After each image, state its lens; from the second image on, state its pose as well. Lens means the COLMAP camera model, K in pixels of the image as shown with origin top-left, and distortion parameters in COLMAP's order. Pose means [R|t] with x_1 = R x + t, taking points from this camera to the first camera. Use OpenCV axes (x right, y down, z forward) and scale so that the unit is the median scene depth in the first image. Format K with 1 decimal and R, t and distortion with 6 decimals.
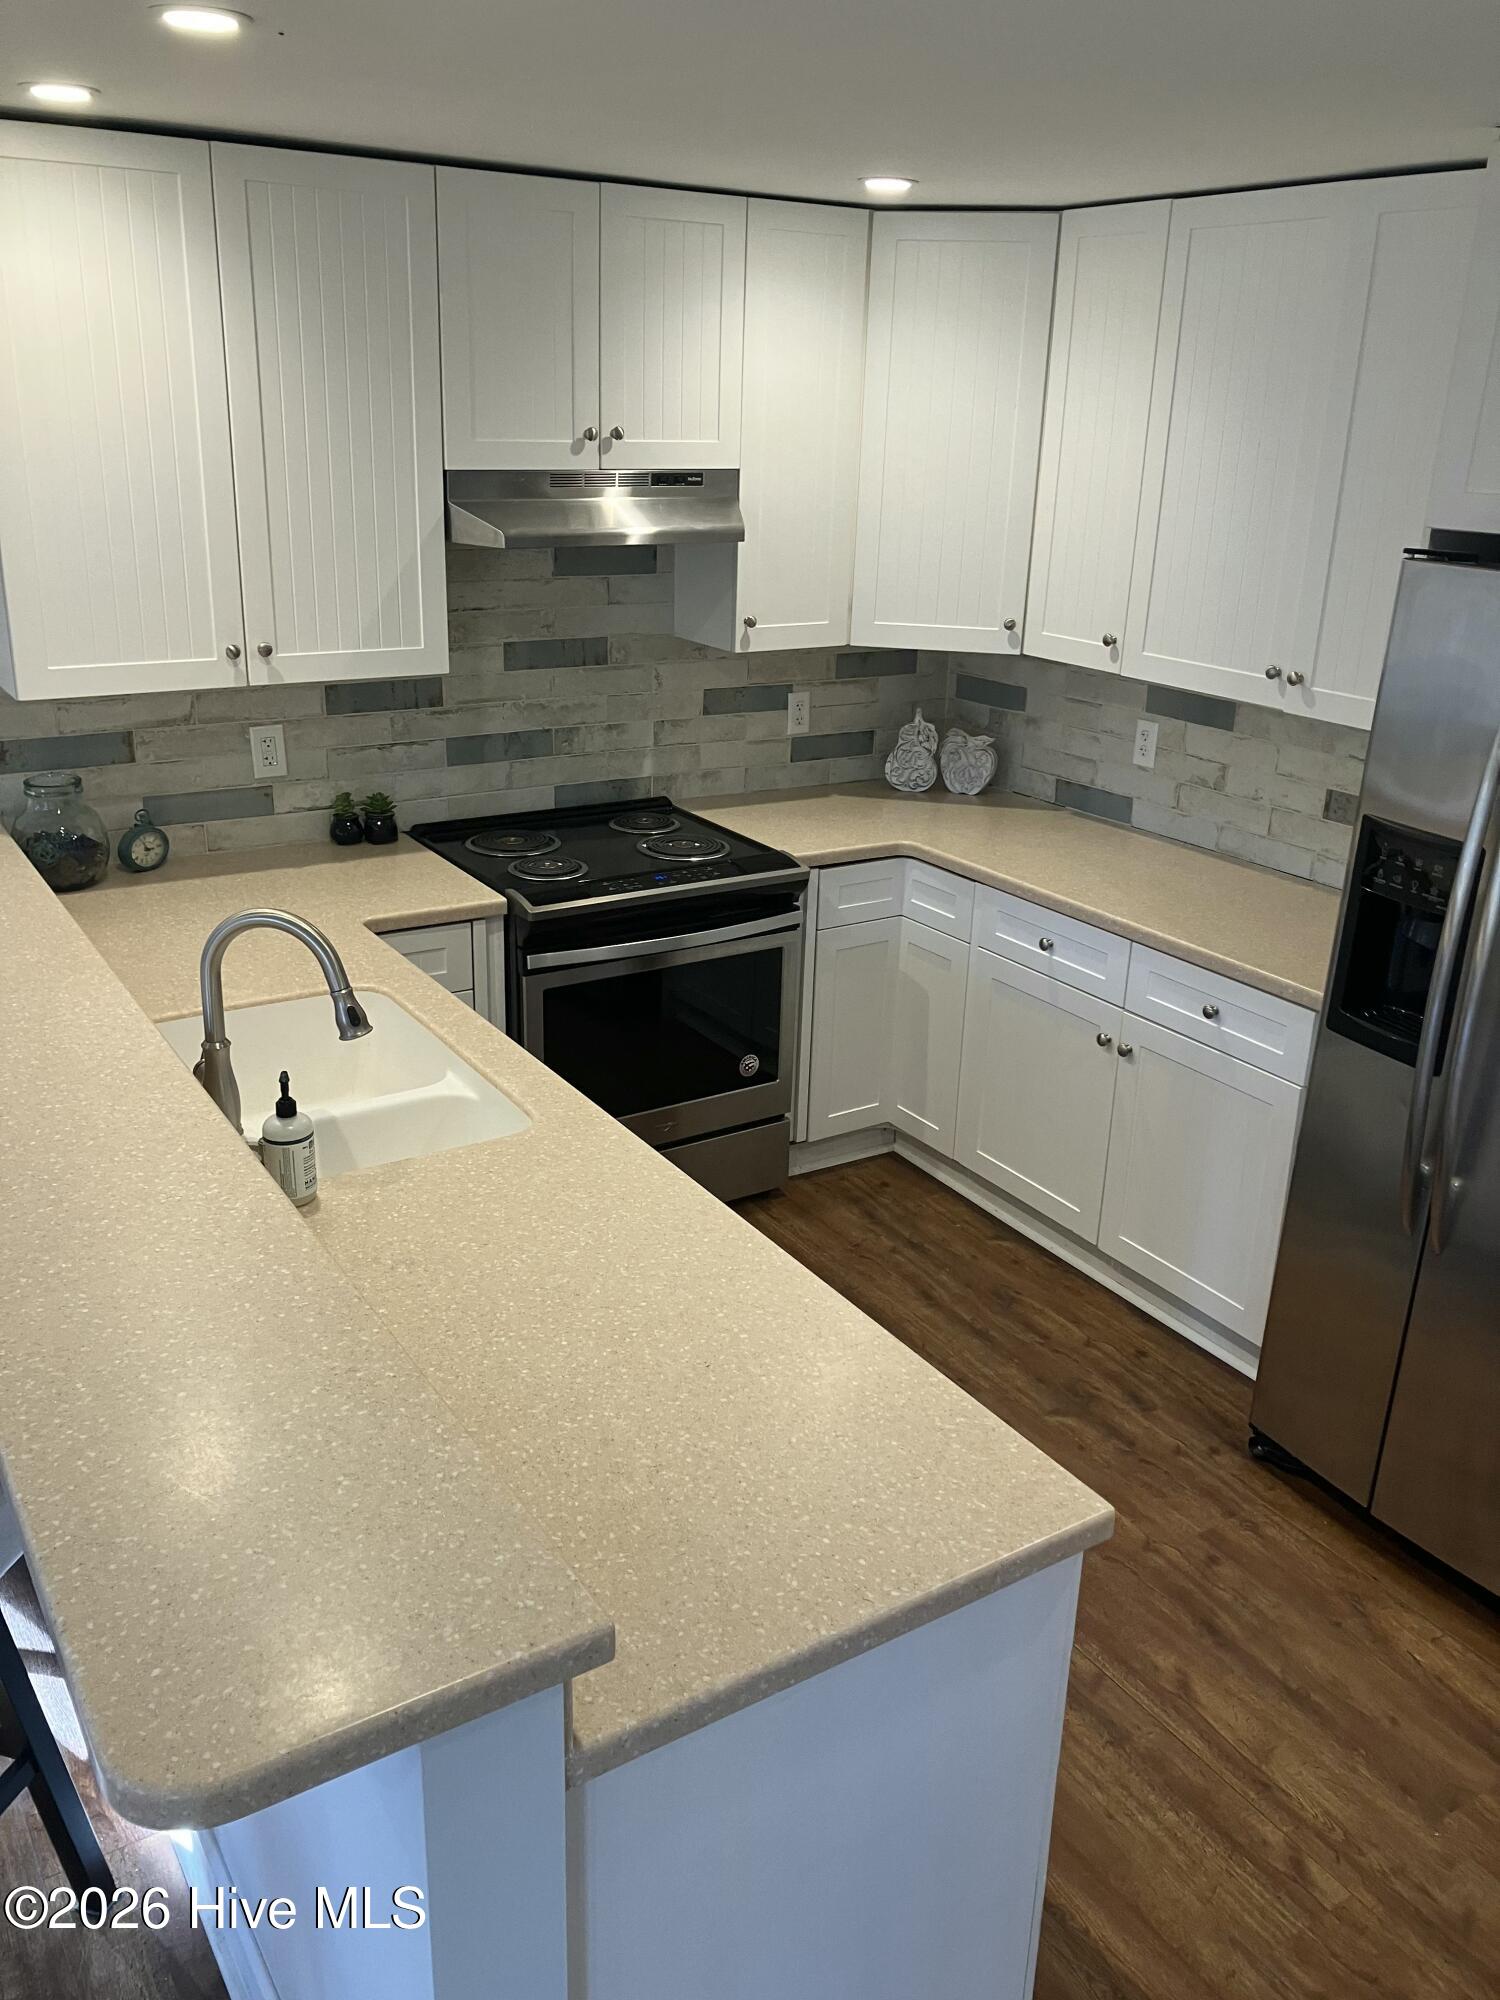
lens RADIAL K [[1623.3, 0, 730.8], [0, 1623.3, 998.1], [0, 0, 1]] dist [0.047411, -0.131702]
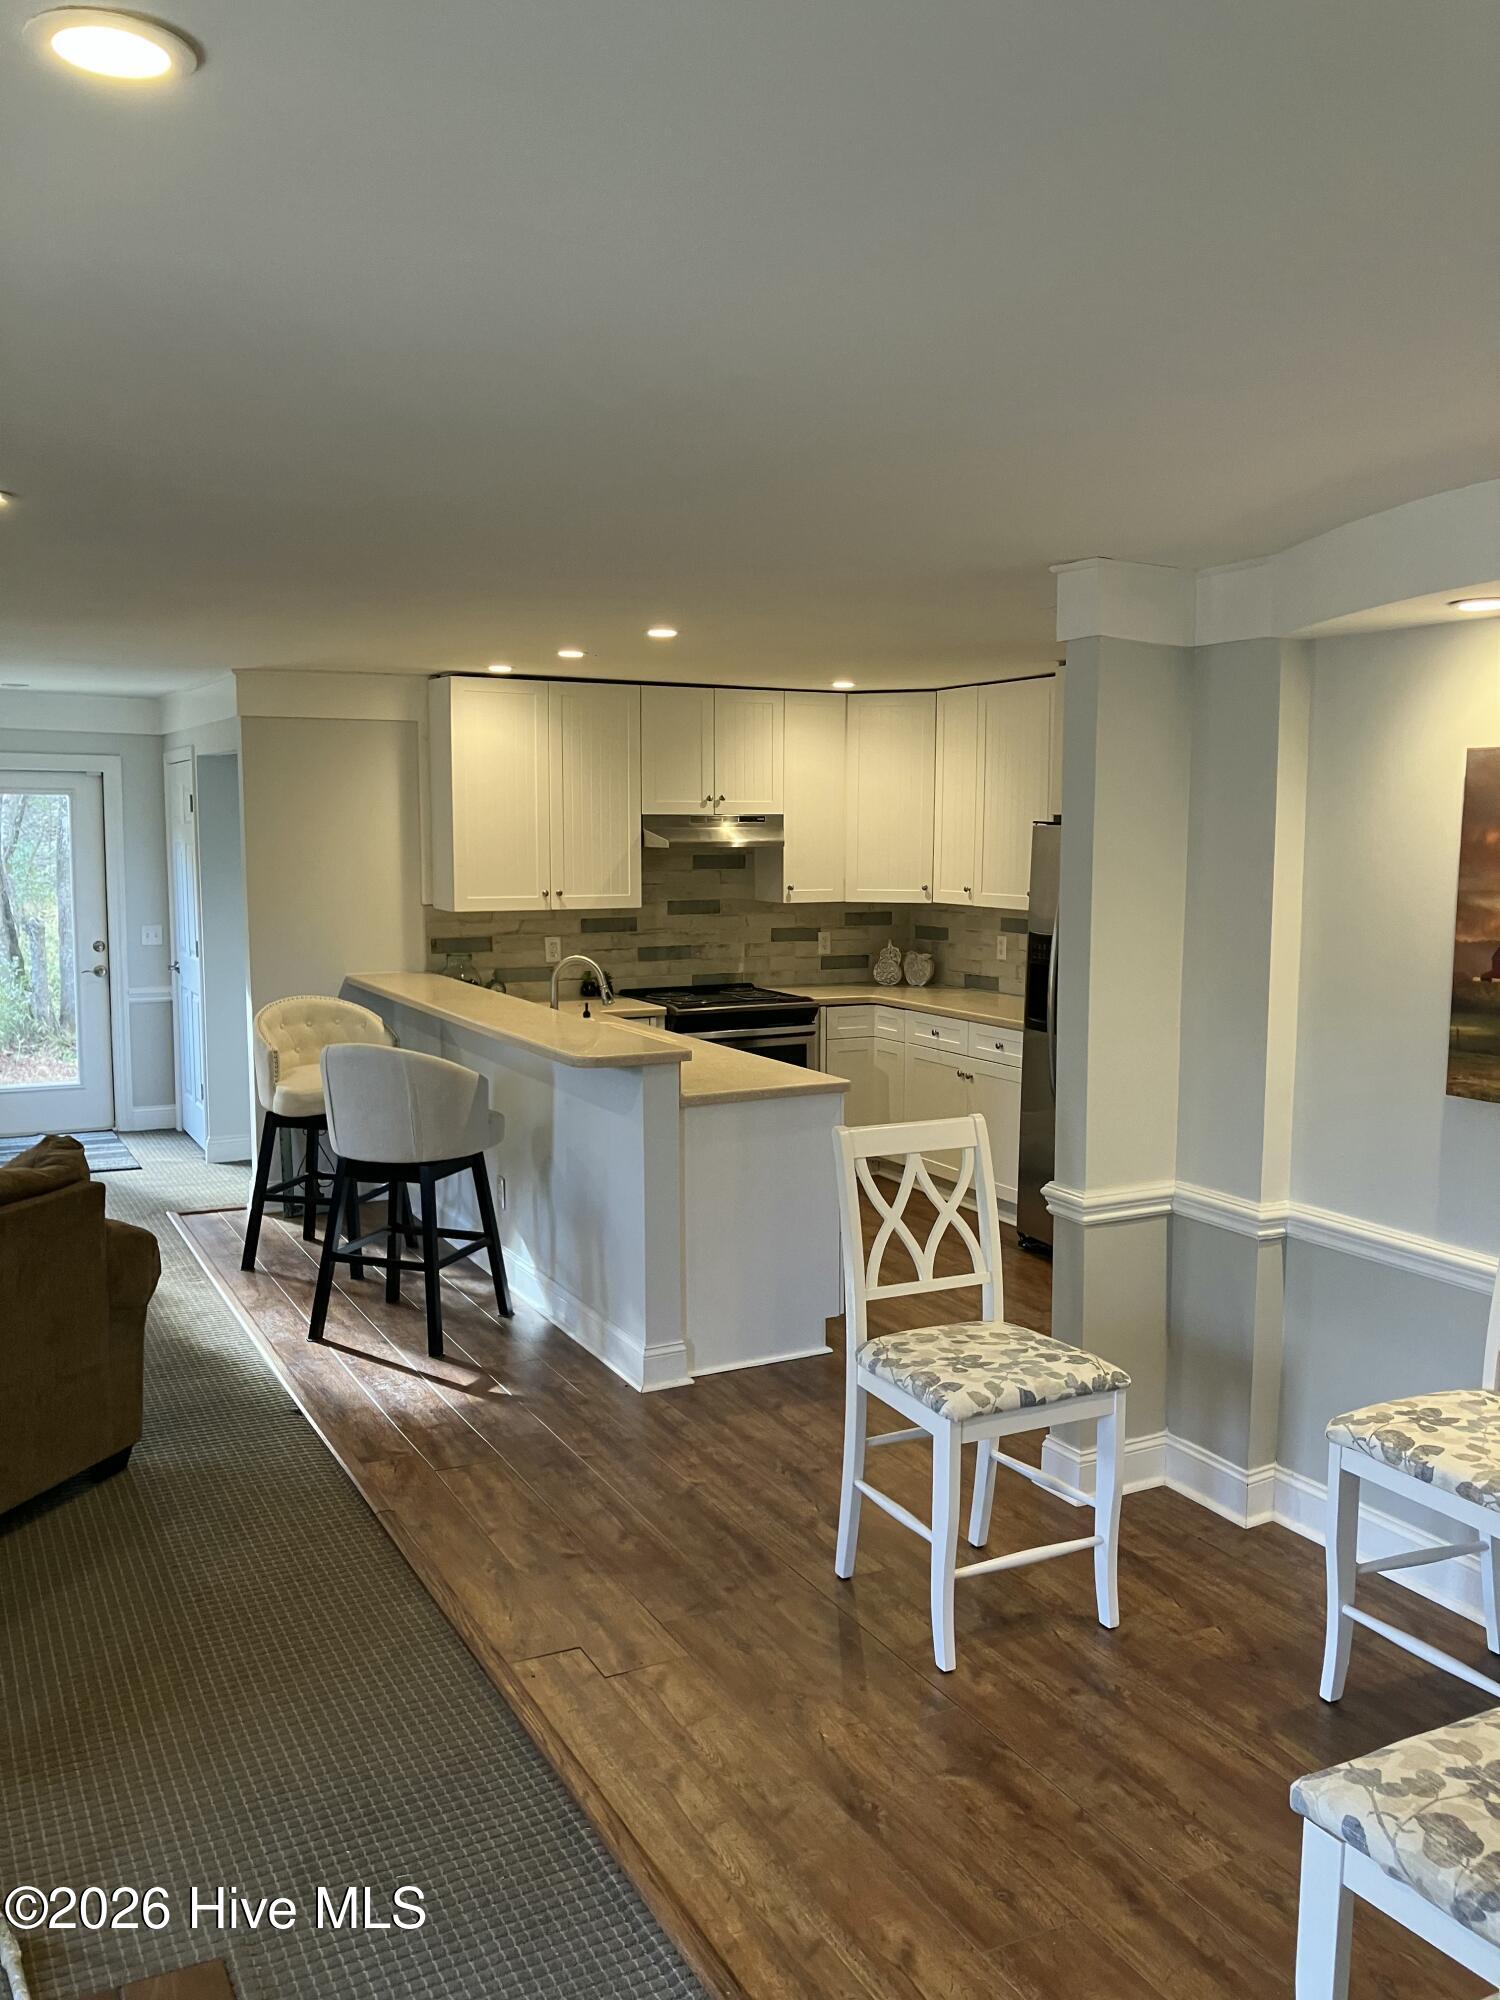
lens RADIAL K [[1642.4, 0, 750.0], [0, 1642.4, 1000.0], [0, 0, 1]] dist [0.002986, -0.000960]
pose [[0.996289, -0.018245, -0.084111, 0.124607], [-0.003060, 0.969145, -0.246471, 0.383885], [0.086013, 0.245814, 0.965493, -0.878126]]
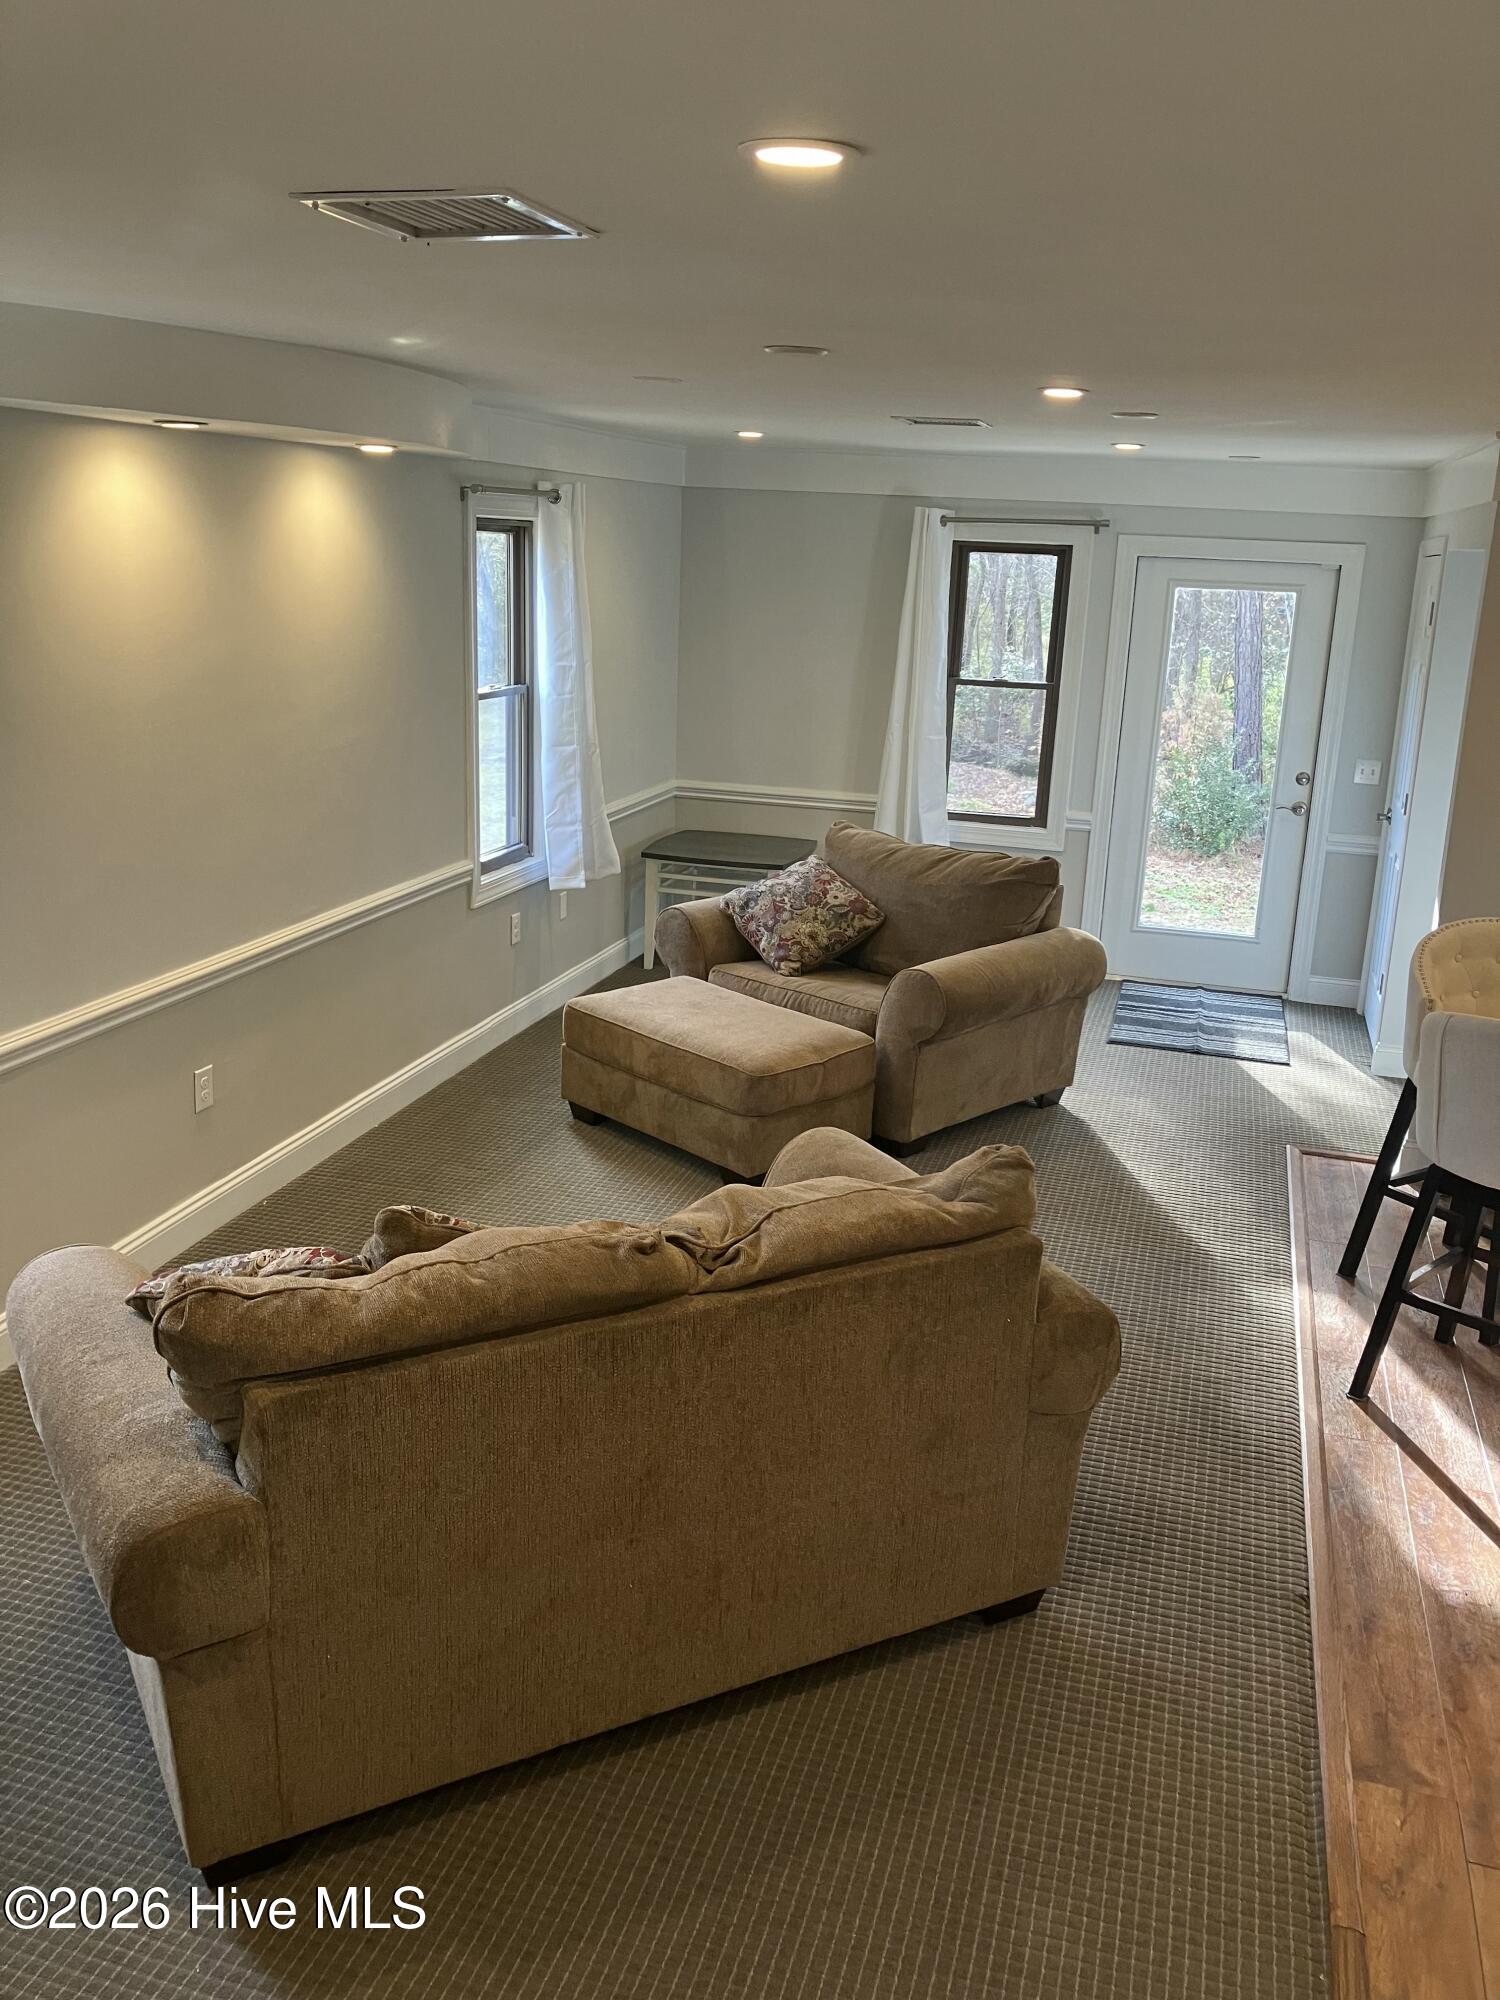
lens RADIAL K [[1642.4, 0, 750.0], [0, 1642.4, 1000.0], [0, 0, 1]] dist [0.002986, -0.000960]
pose [[0.663119, 0.193015, -0.723200, 0.061601], [-0.280875, 0.959743, -0.001395, 0.247213], [0.693818, 0.204053, 0.690637, -0.606264]]
